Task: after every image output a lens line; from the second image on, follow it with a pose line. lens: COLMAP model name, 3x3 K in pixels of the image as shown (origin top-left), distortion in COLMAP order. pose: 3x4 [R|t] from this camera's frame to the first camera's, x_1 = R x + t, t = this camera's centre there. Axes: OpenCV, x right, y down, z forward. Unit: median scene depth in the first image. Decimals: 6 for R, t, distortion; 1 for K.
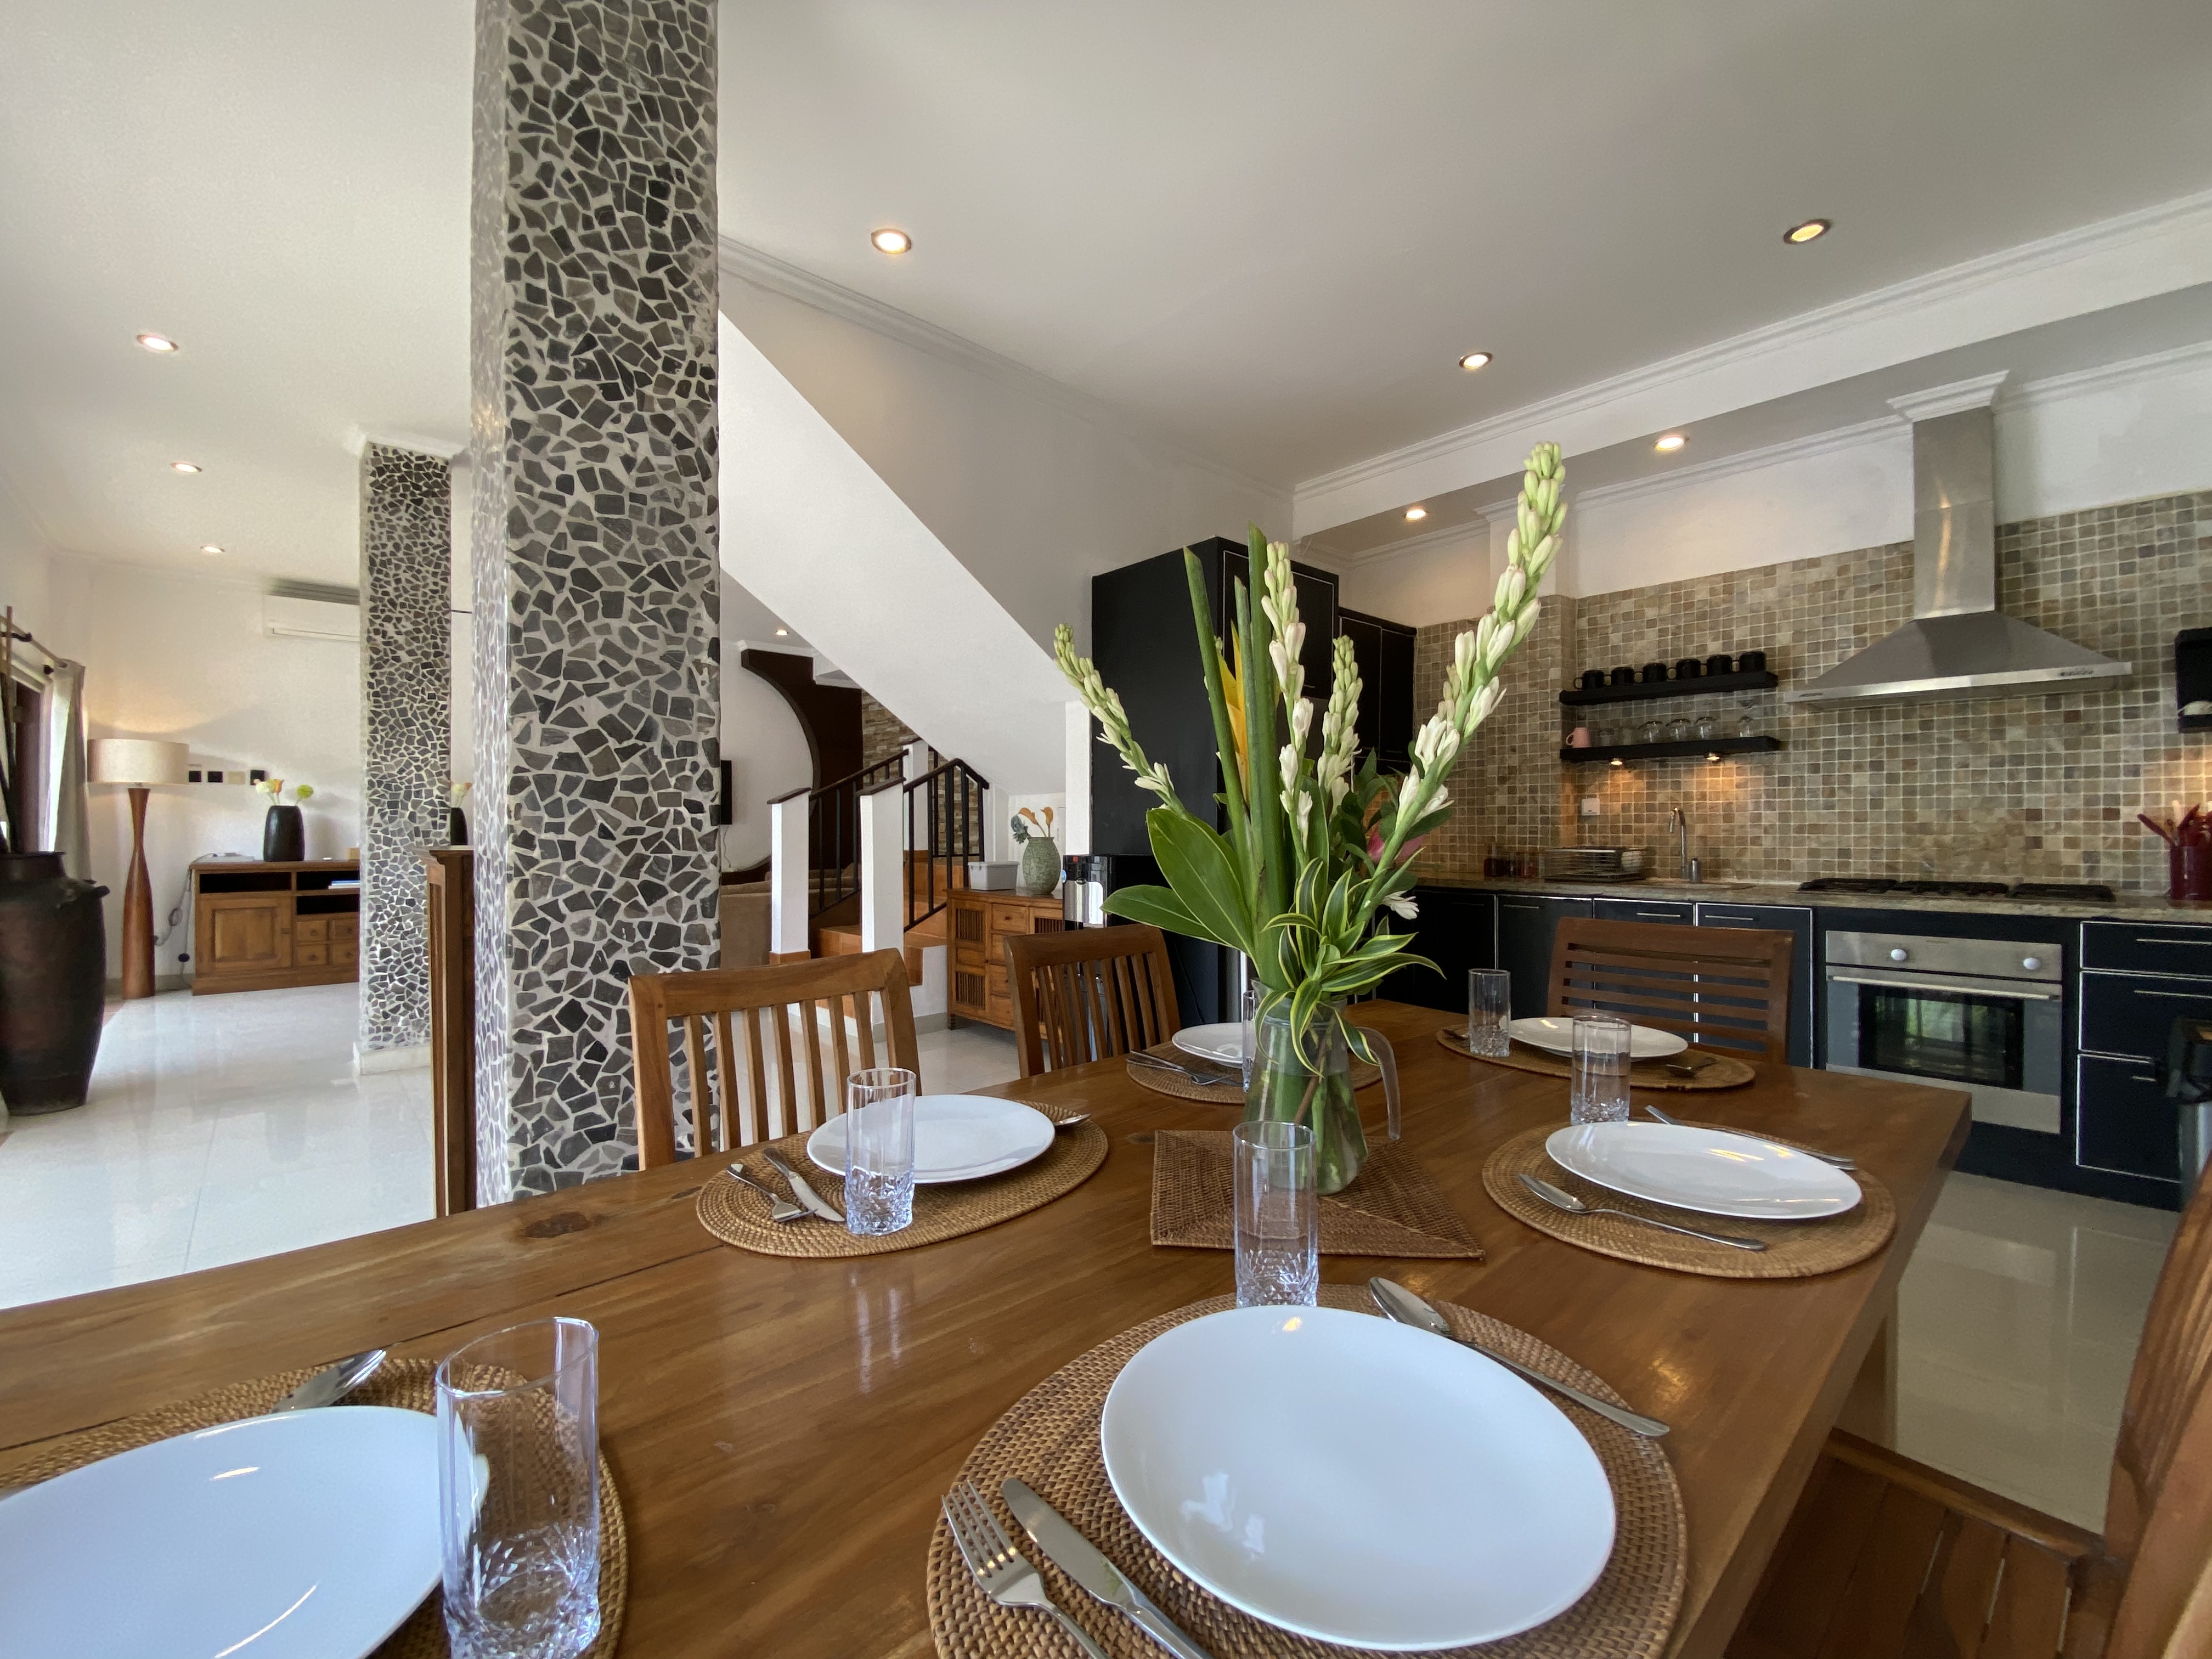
lens RADIAL K [[893.9, 0, 1091.7], [0, 893.9, 828.6], [0, 0, 1]] dist [0.015557, -0.018039]
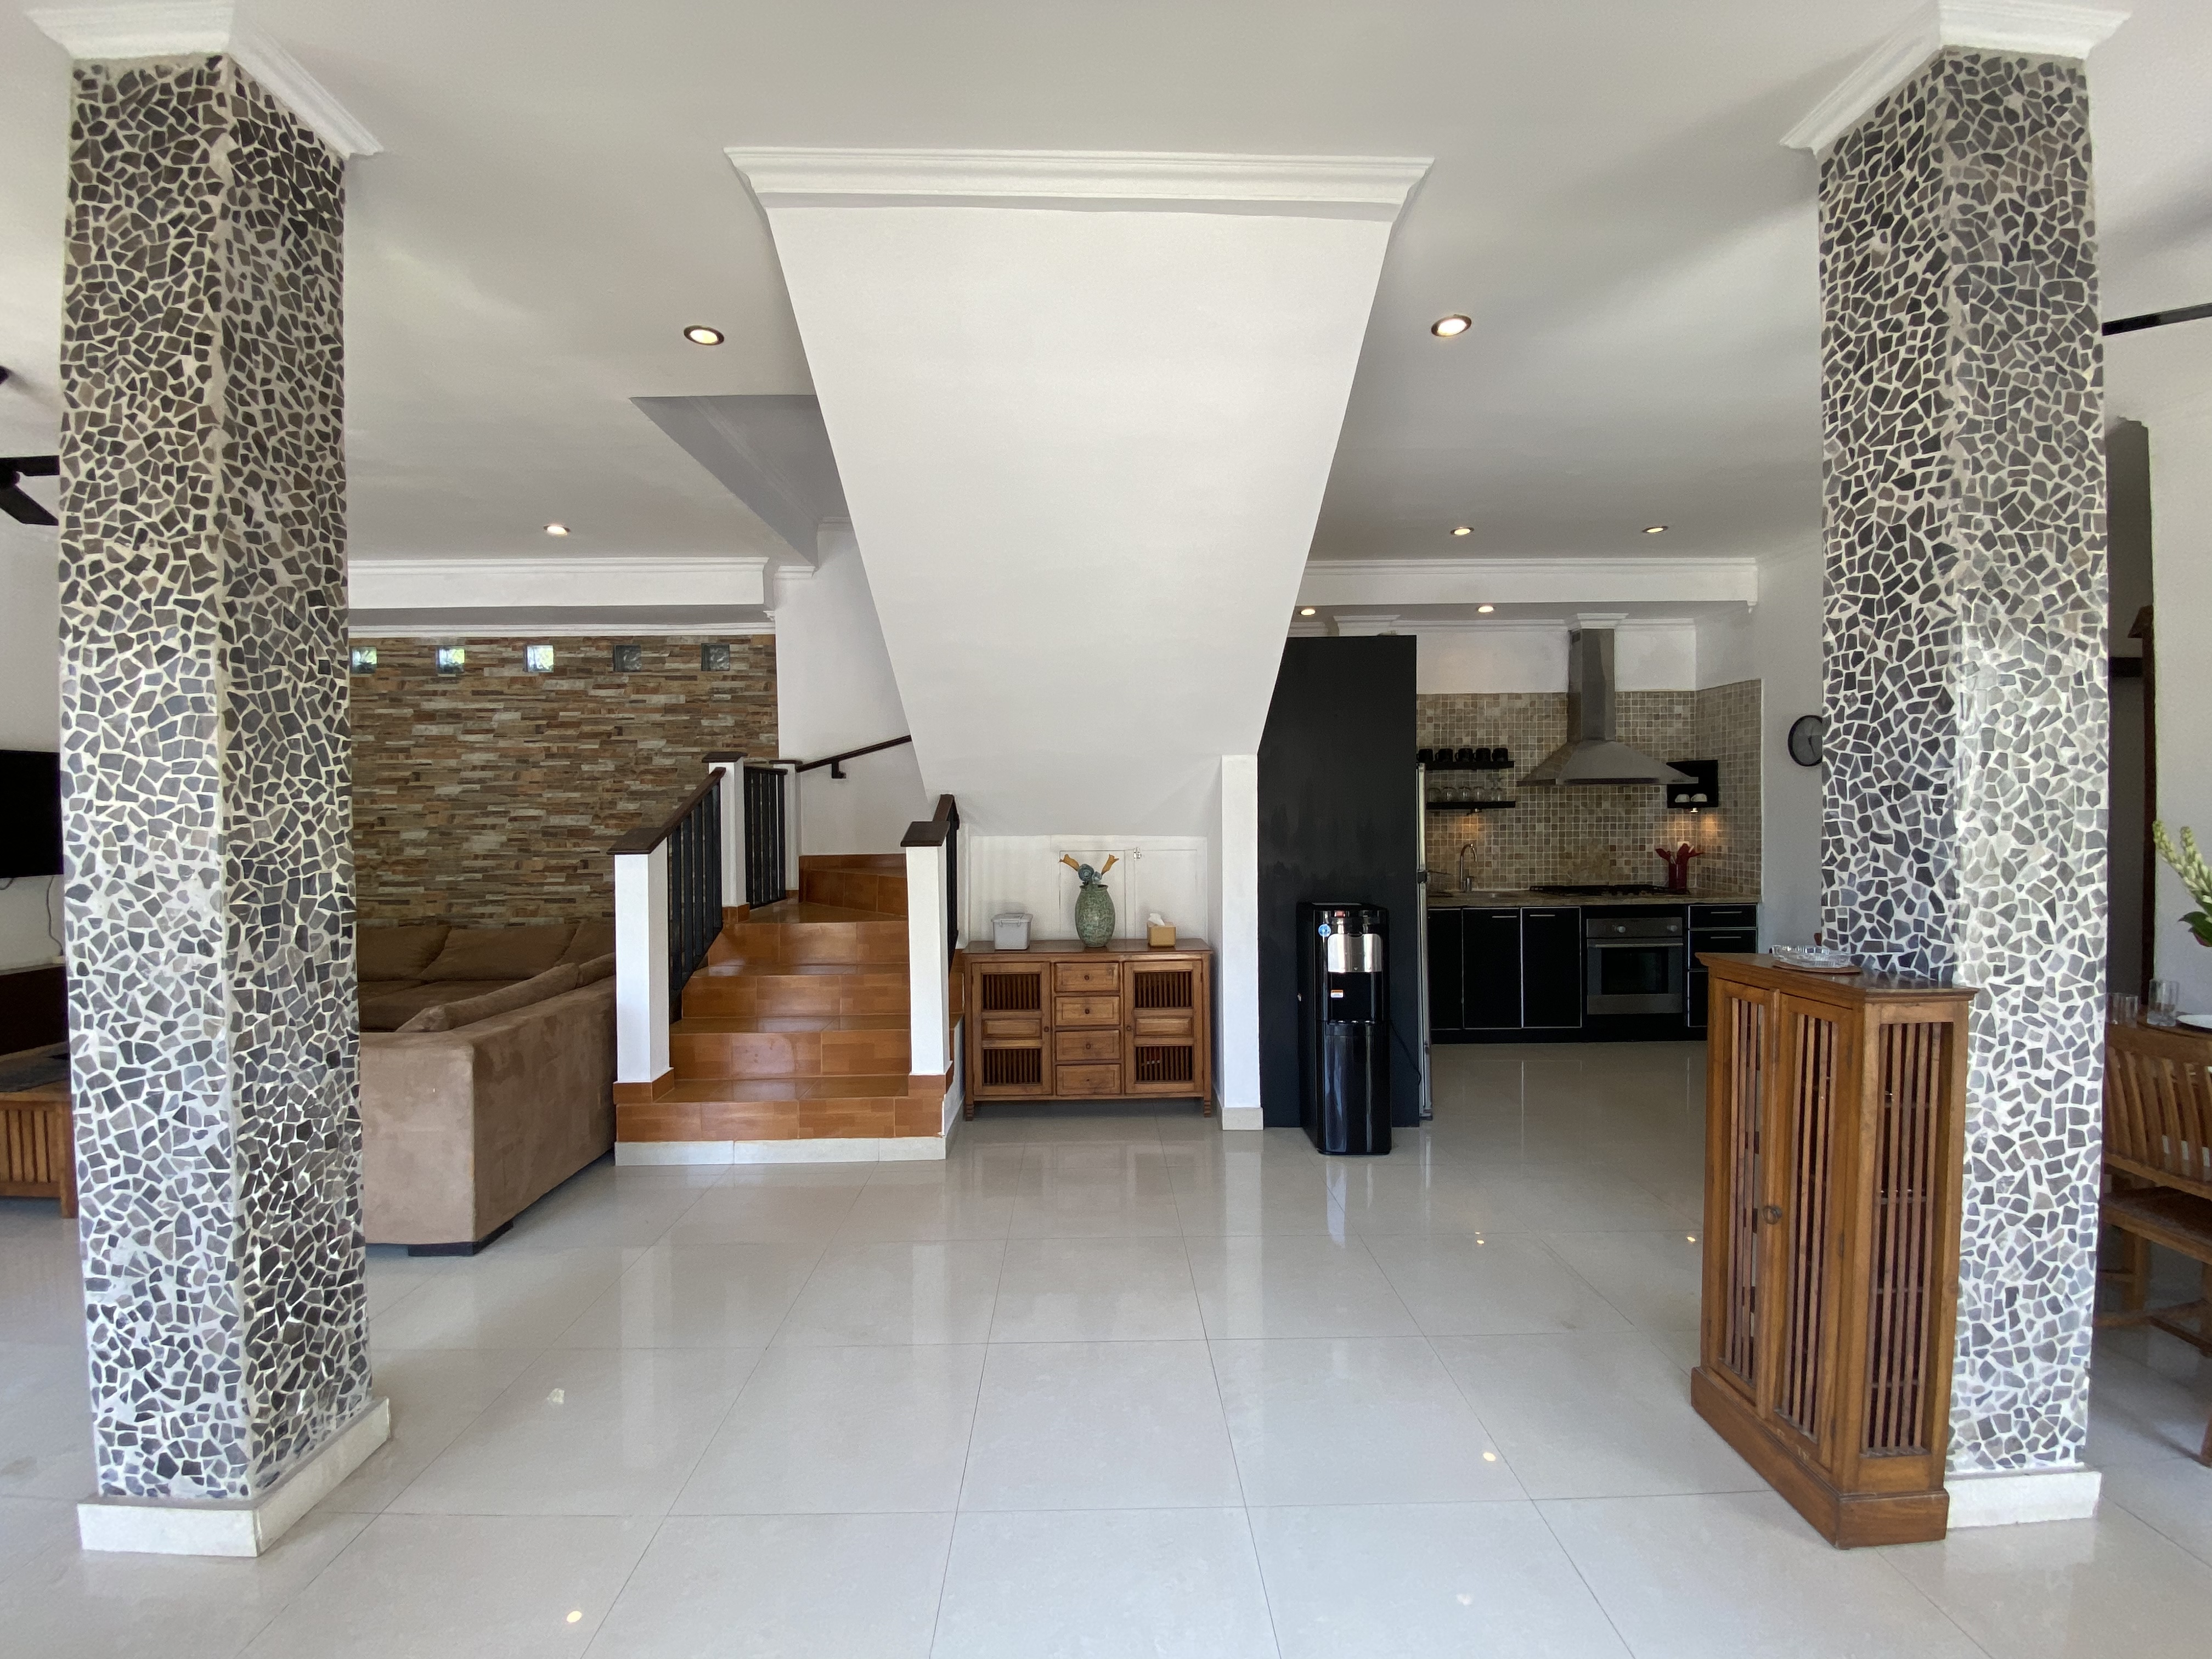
lens RADIAL K [[893.9, 0, 1085.5], [0, 893.9, 835.4], [0, 0, 1]] dist [0.015557, -0.018039]
pose [[0.663605, -0.022885, 0.747733, -0.941216], [0.009626, 0.999710, 0.022054, -0.079322], [-0.748021, -0.007438, 0.663633, 0.471587]]
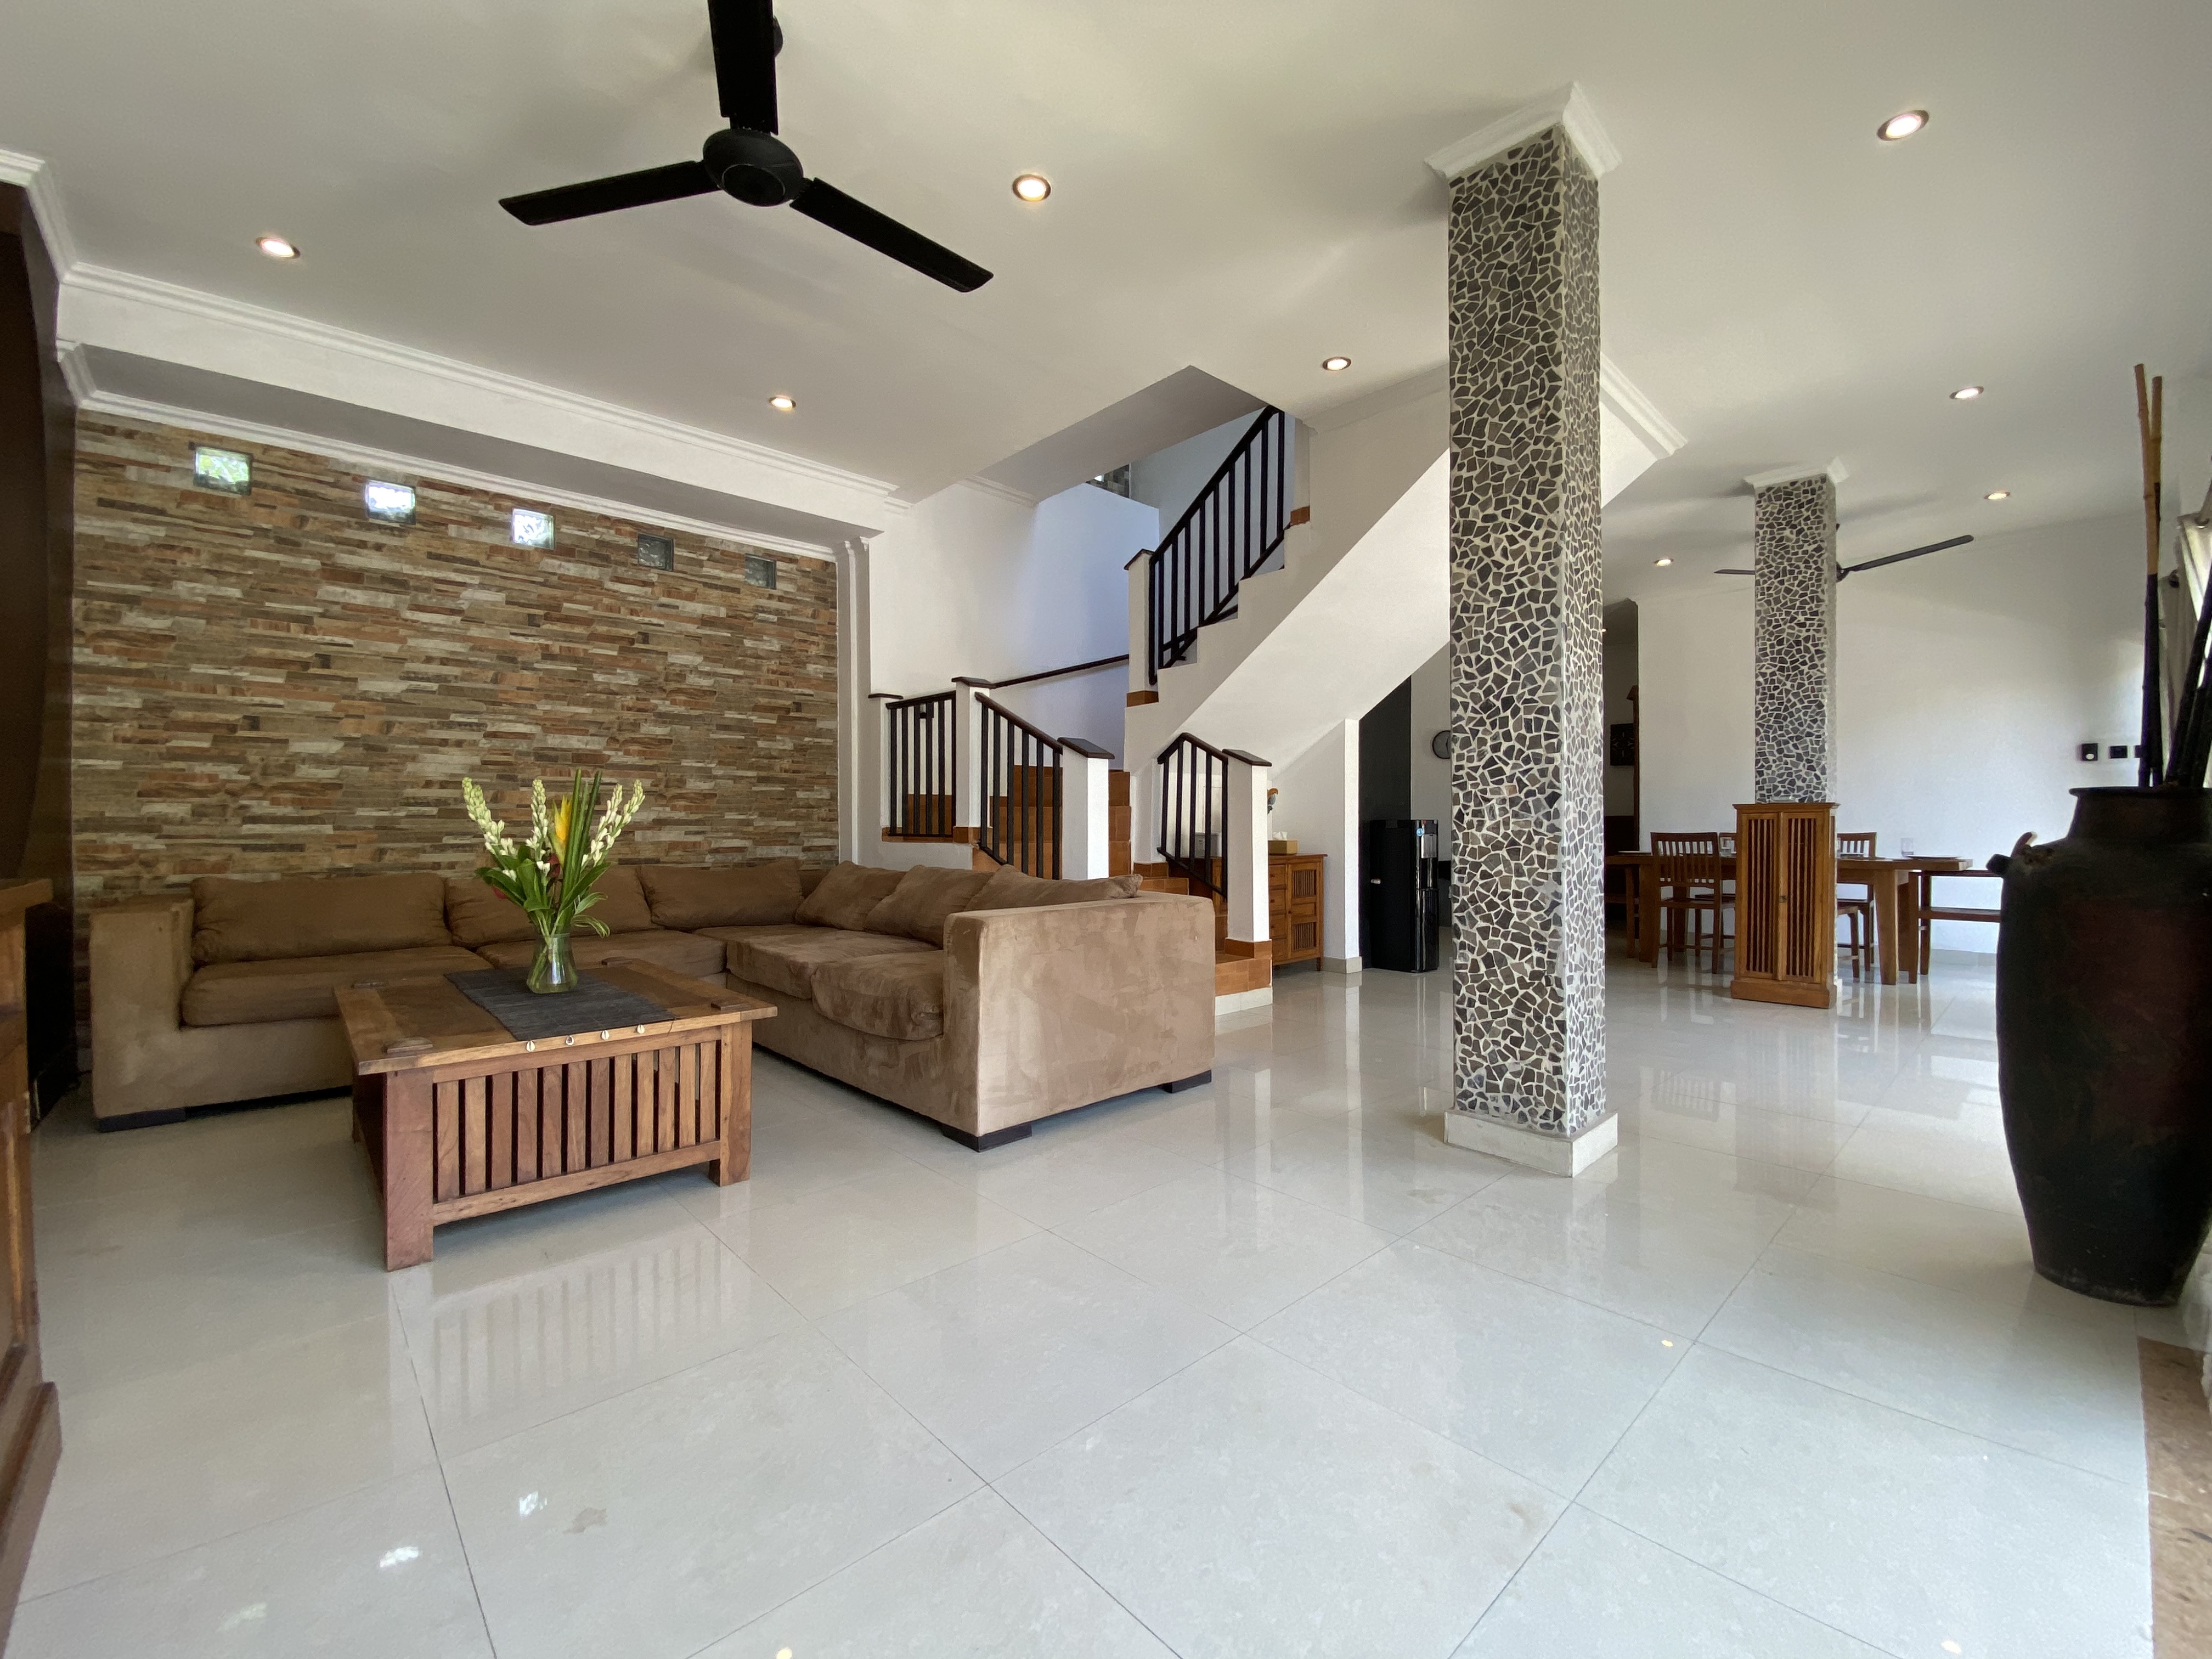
lens RADIAL K [[893.9, 0, 1089.1], [0, 893.9, 834.8], [0, 0, 1]] dist [0.015557, -0.018039]
pose [[0.003888, -0.004367, 0.999983, -1.618983], [0.002188, 0.999988, 0.004359, 0.048236], [-0.999990, 0.002171, 0.003897, 1.518687]]
